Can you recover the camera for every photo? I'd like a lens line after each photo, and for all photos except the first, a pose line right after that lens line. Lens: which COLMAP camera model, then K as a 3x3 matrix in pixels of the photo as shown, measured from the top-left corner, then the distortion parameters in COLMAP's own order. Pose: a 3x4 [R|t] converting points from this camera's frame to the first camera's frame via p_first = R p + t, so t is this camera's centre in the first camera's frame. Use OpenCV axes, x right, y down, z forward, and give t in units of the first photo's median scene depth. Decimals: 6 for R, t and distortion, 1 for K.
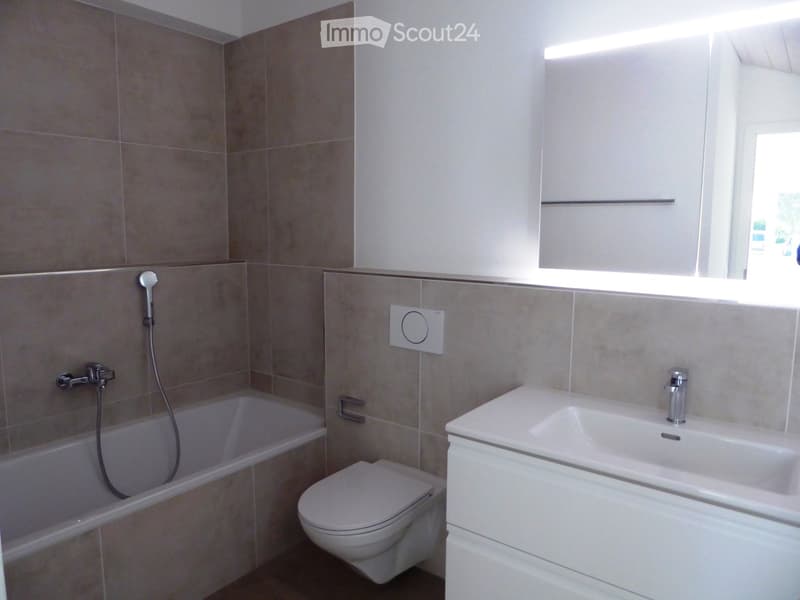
lens RADIAL K [[561.2, 0, 400.0], [0, 561.2, 300.0], [0, 0, 1]] dist [-0.023944, 0.000353]
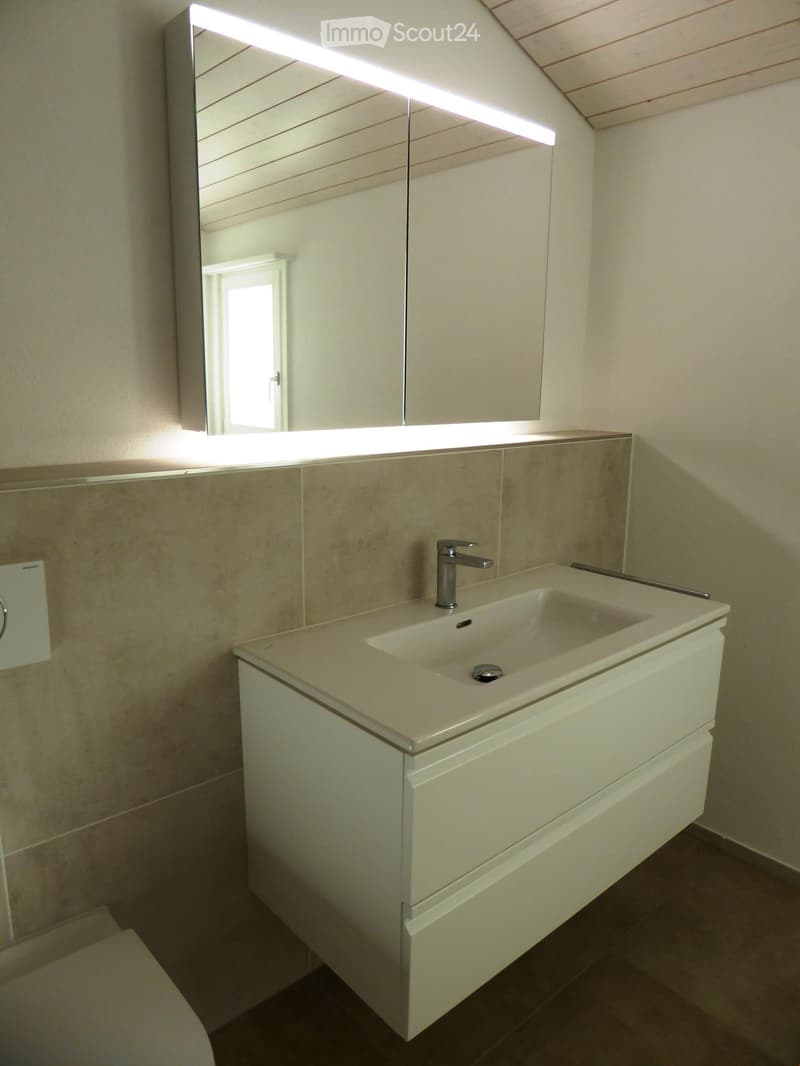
lens RADIAL K [[747.8, 0, 400.0], [0, 747.8, 533.0], [0, 0, 1]] dist [-0.023944, 0.000353]
pose [[0.182347, -0.199398, 0.962803, -0.475678], [0.129162, 0.975592, 0.177585, -0.074997], [-0.974714, 0.091976, 0.203651, 0.756498]]
